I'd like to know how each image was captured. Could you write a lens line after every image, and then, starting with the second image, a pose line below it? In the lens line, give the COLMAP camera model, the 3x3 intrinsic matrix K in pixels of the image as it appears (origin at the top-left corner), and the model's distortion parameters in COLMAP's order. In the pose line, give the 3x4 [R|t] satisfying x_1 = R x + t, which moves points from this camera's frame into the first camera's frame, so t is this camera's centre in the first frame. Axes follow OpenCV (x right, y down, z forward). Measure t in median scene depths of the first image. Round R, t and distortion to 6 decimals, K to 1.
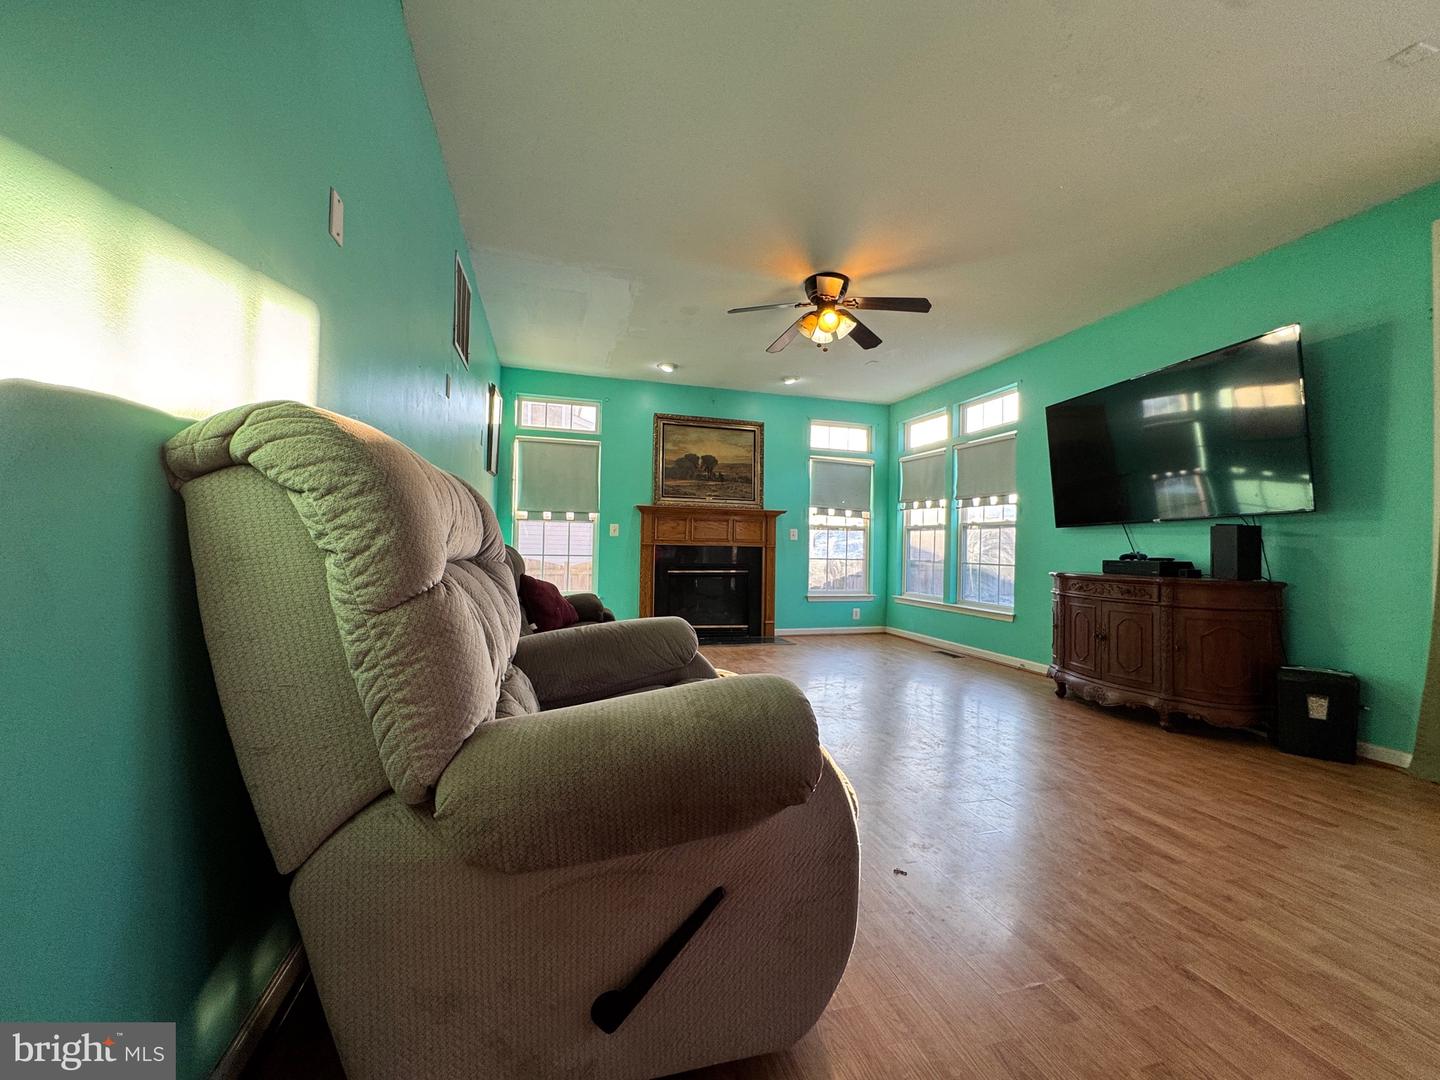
lens RADIAL K [[573.0, 0, 717.5], [0, 573.0, 539.0], [0, 0, 1]] dist [-0.001032, 0.000399]
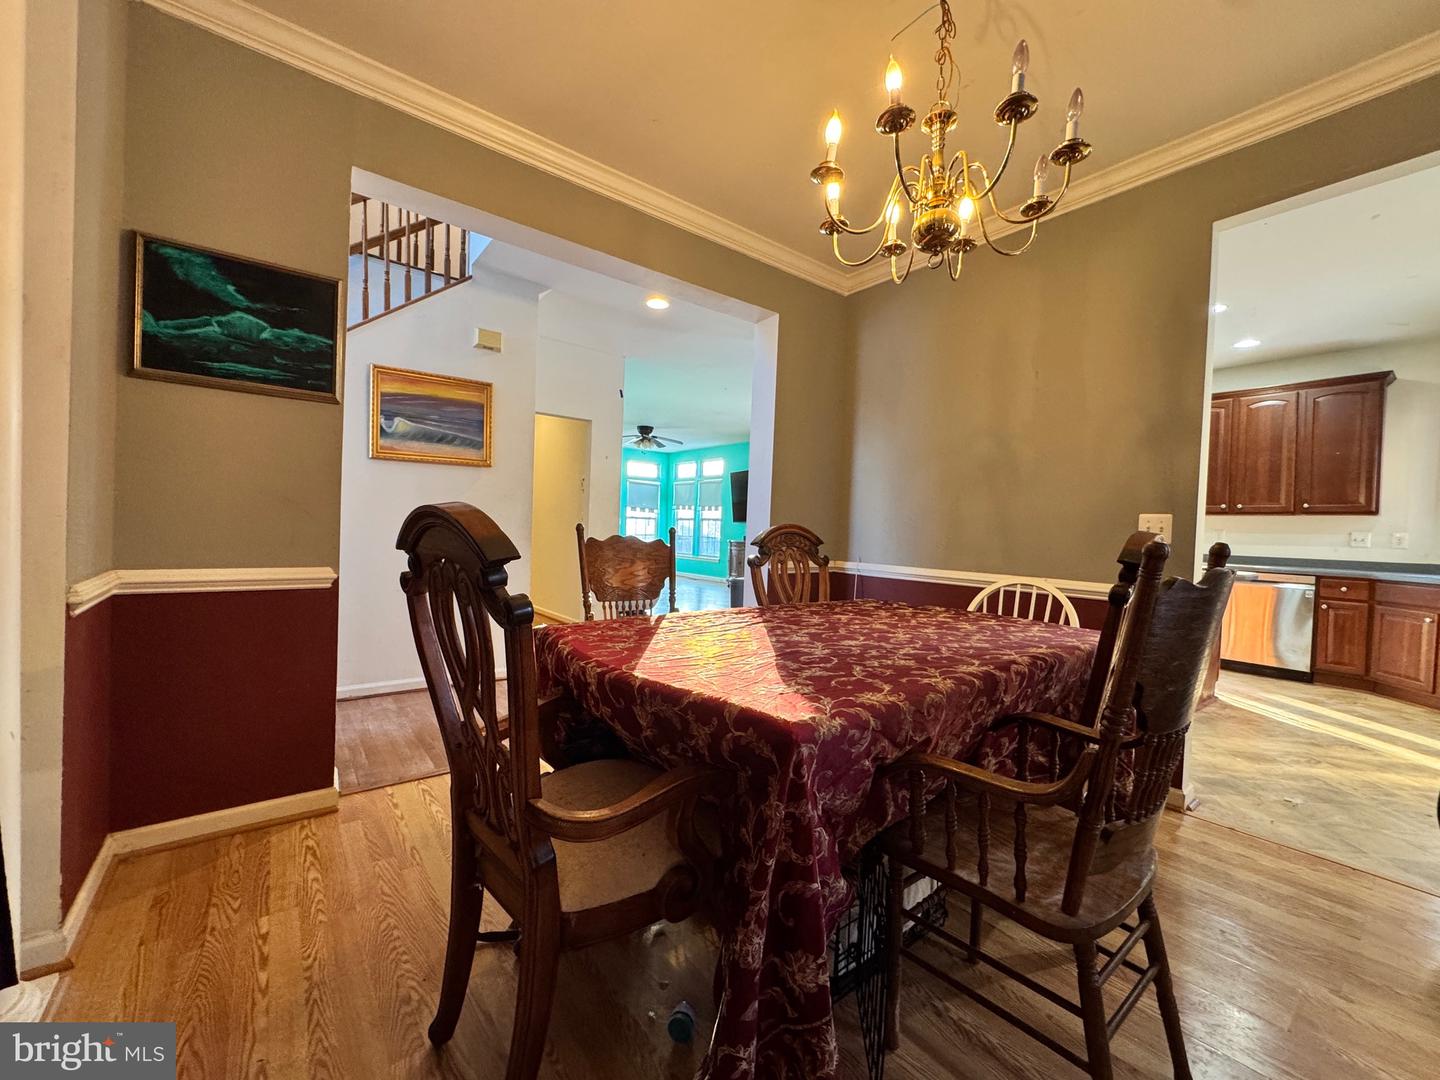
lens RADIAL K [[573.0, 0, 721.1], [0, 573.0, 535.0], [0, 0, 1]] dist [-0.001032, 0.000399]
pose [[0.927494, 0.000750, 0.373838, -0.279833], [-0.018372, 0.998881, 0.043576, -0.055345], [-0.373387, -0.047285, 0.926470, -0.945738]]
